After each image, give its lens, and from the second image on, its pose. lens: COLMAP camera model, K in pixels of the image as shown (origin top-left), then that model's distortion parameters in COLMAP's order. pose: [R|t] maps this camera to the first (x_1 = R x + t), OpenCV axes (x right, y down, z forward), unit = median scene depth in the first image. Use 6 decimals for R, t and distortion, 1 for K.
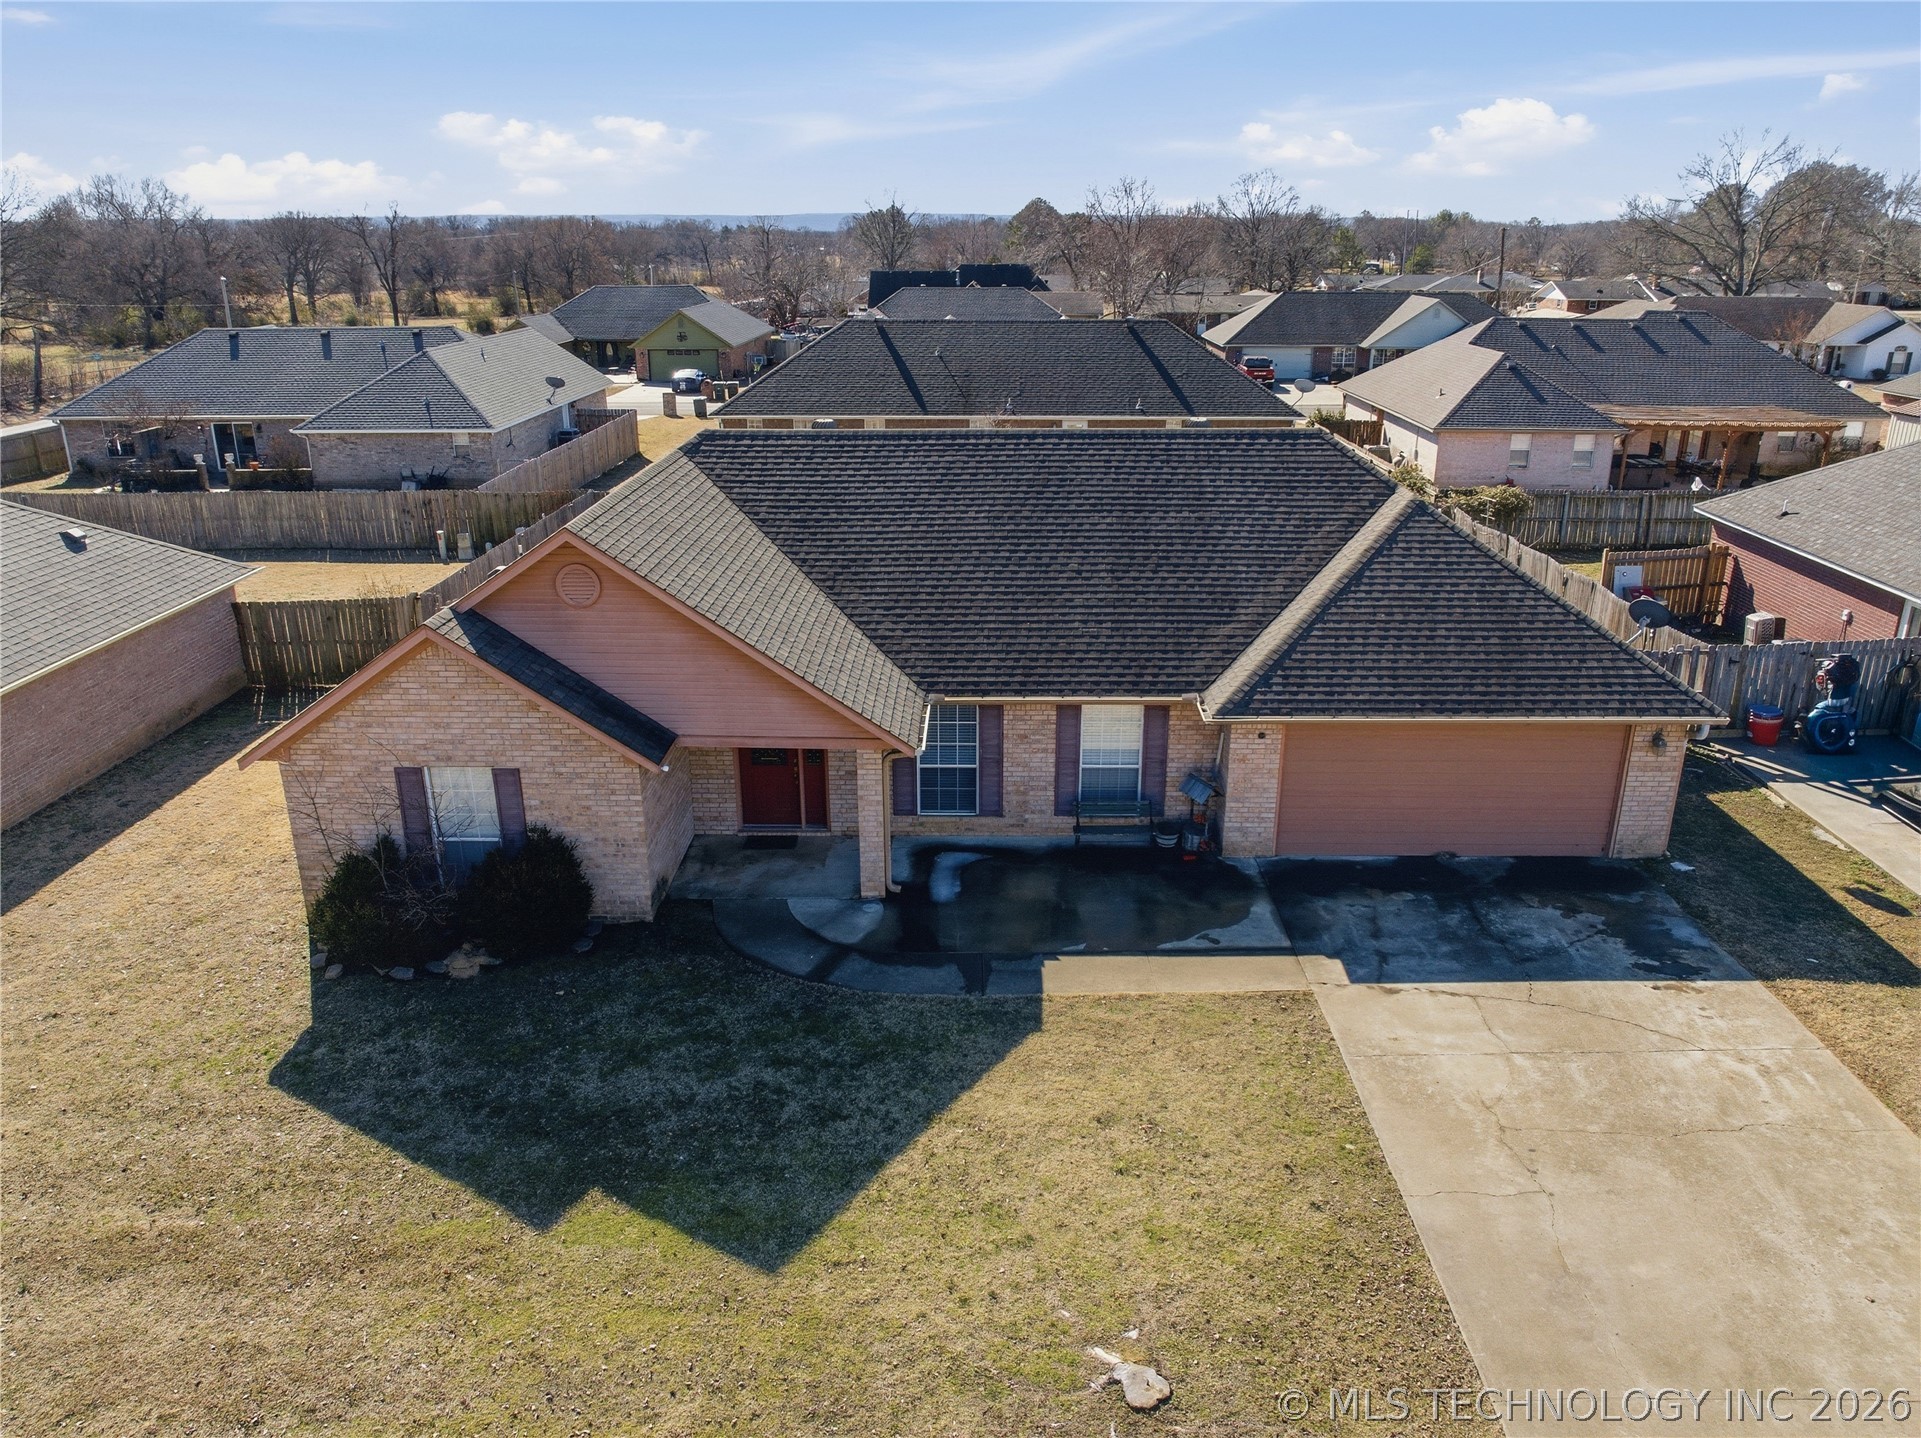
lens RADIAL K [[1356.9, 0, 960.5], [0, 1356.9, 719.0], [0, 0, 1]] dist [-0.043624, 0.001300]
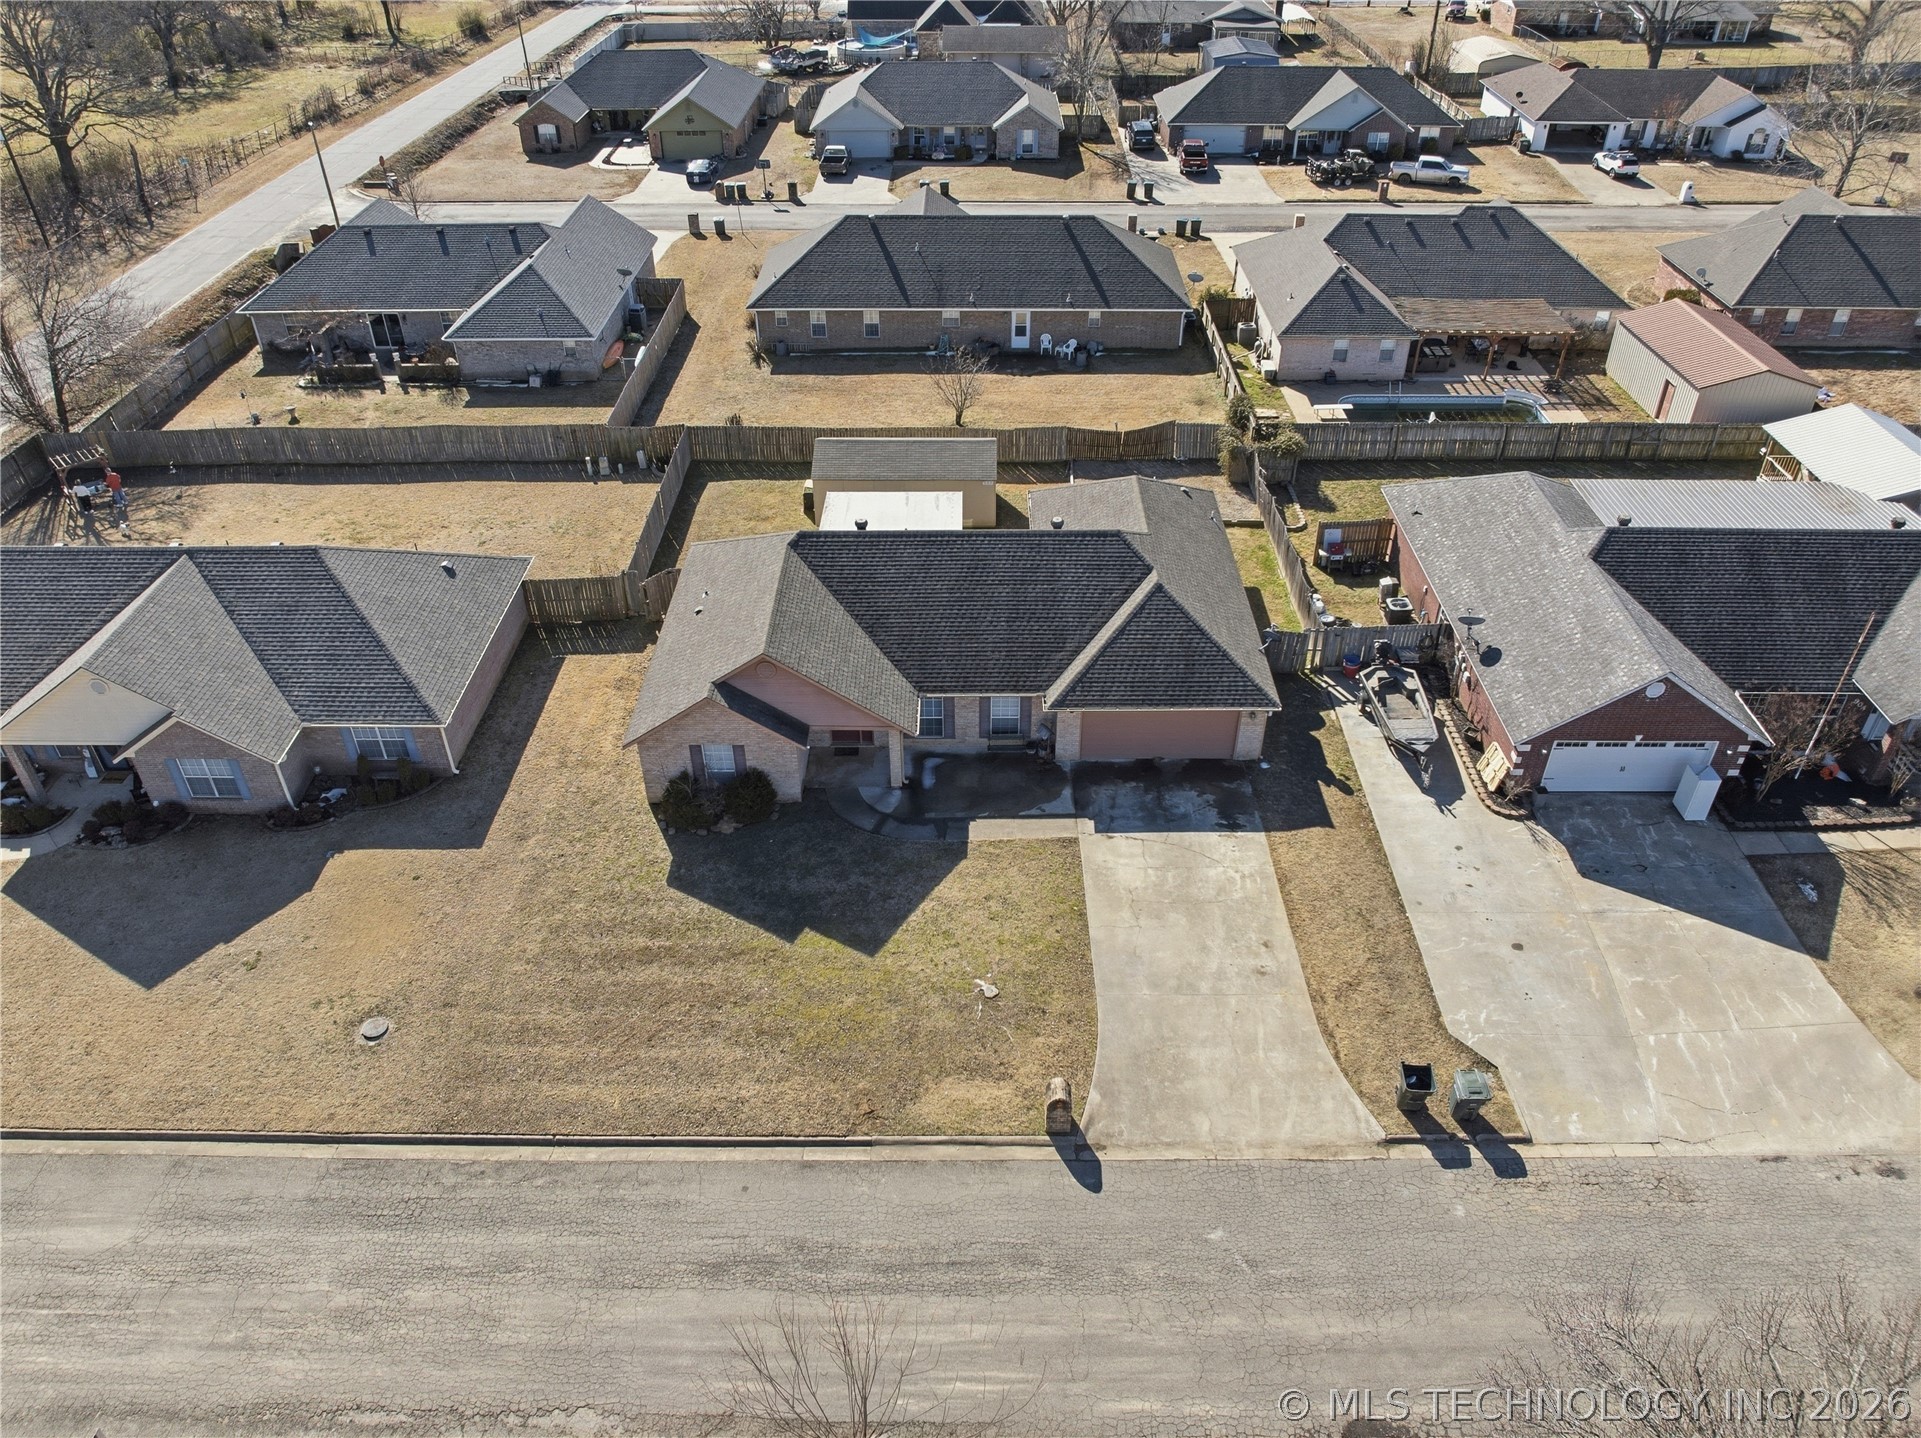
lens RADIAL K [[1356.9, 0, 960.5], [0, 1356.9, 719.0], [0, 0, 1]] dist [-0.043624, 0.001300]
pose [[0.999896, -0.010342, 0.010048, 0.021407], [0.007024, 0.957914, 0.286970, -0.642026], [-0.012593, -0.286870, 0.957887, -1.166655]]
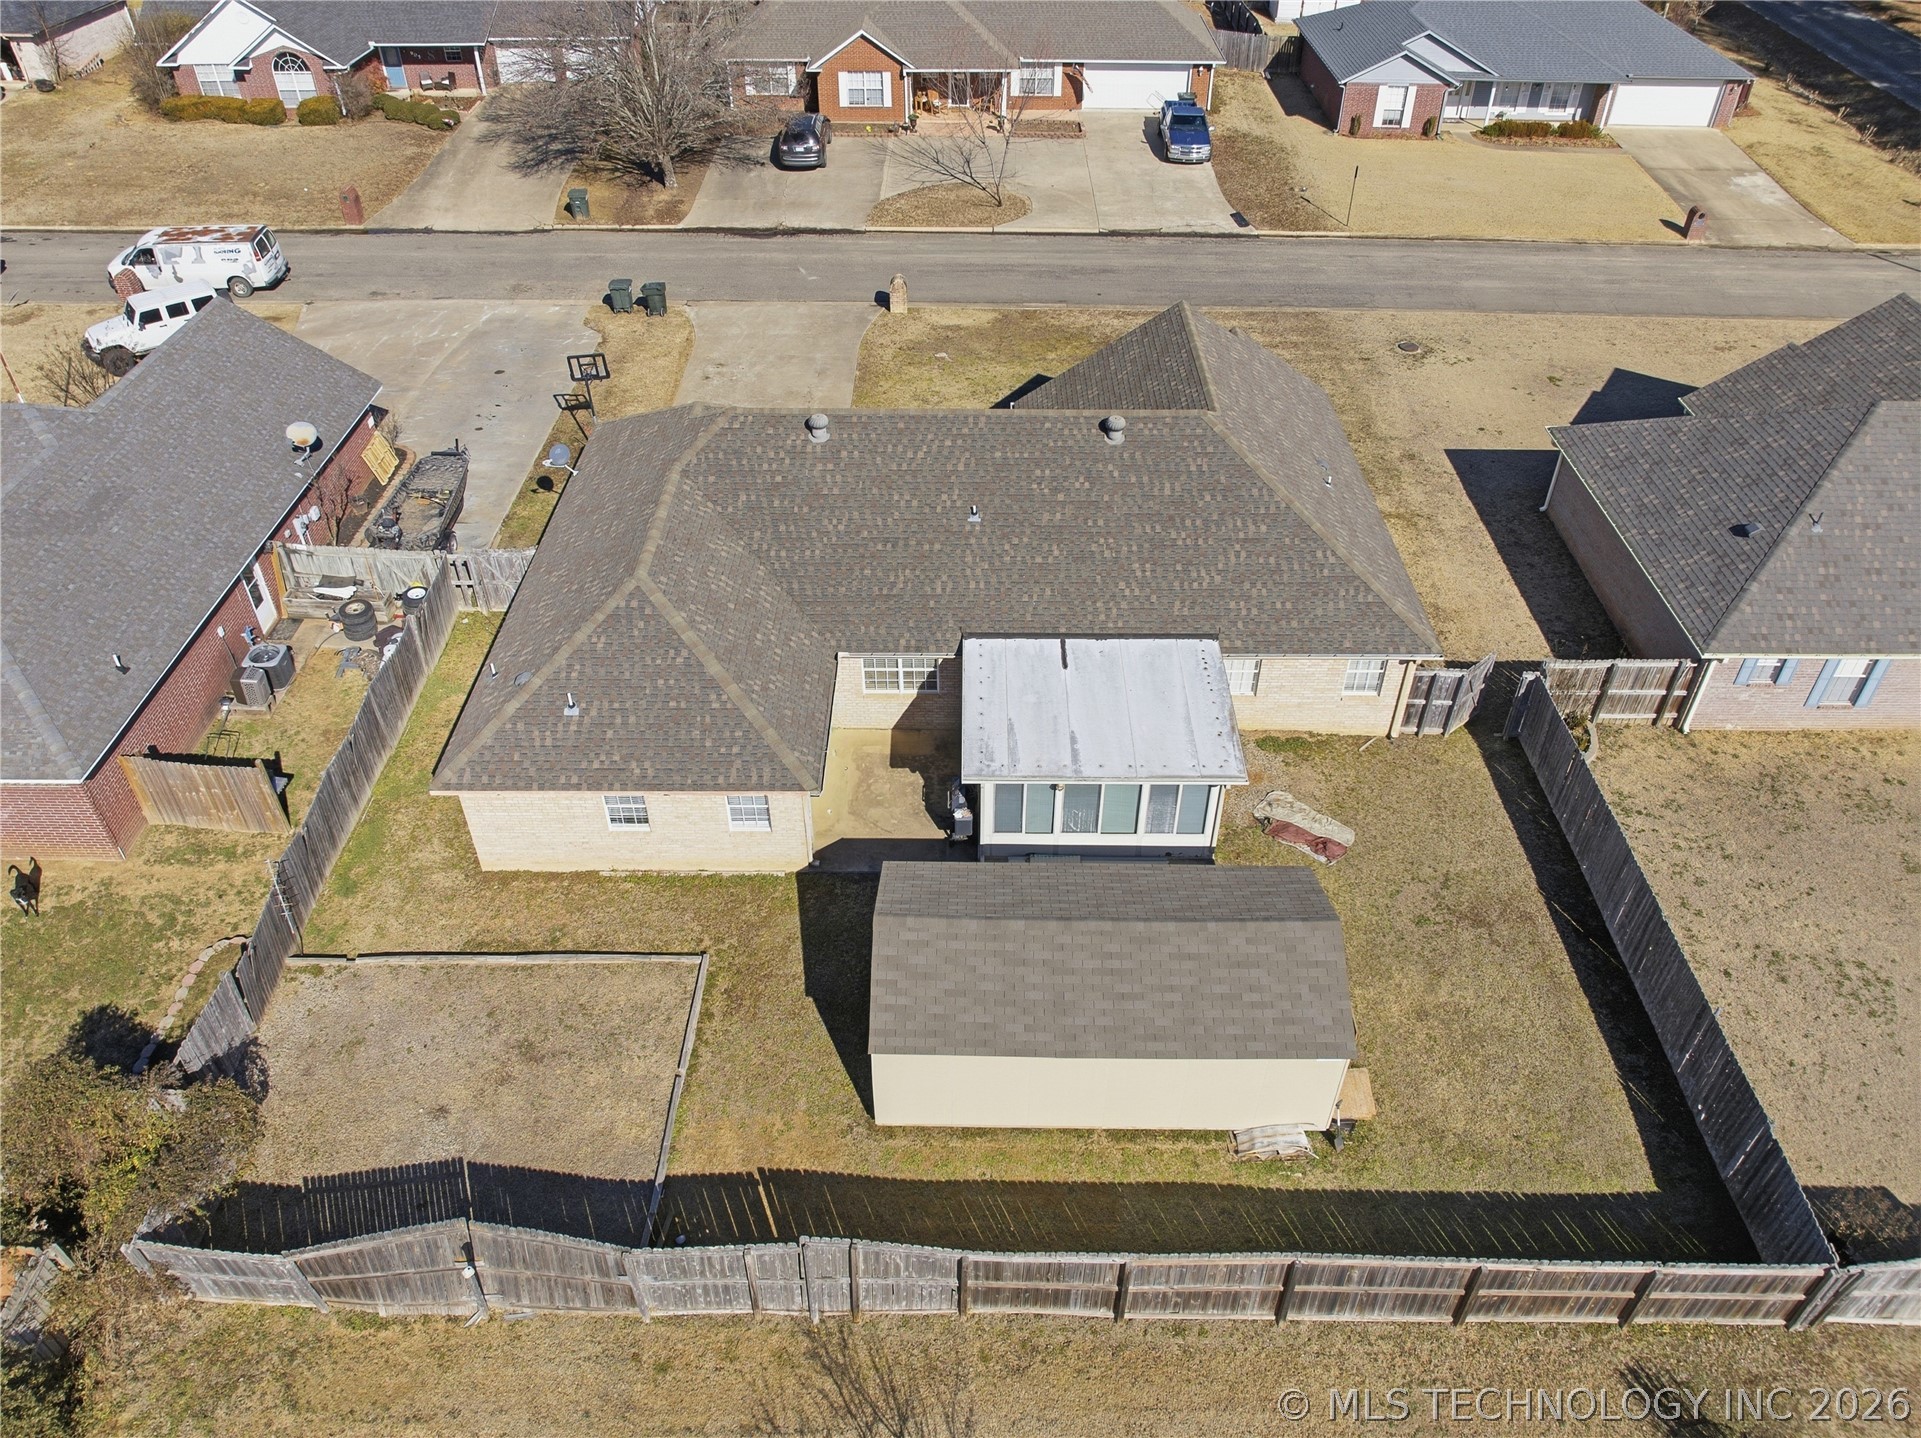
lens RADIAL K [[1356.9, 0, 960.5], [0, 1356.9, 719.0], [0, 0, 1]] dist [-0.043624, 0.001300]
pose [[-0.999899, 0.011980, -0.007703, 0.071510], [-0.000454, 0.513719, 0.857958, -1.479772], [0.014236, 0.857875, -0.513661, 2.426501]]
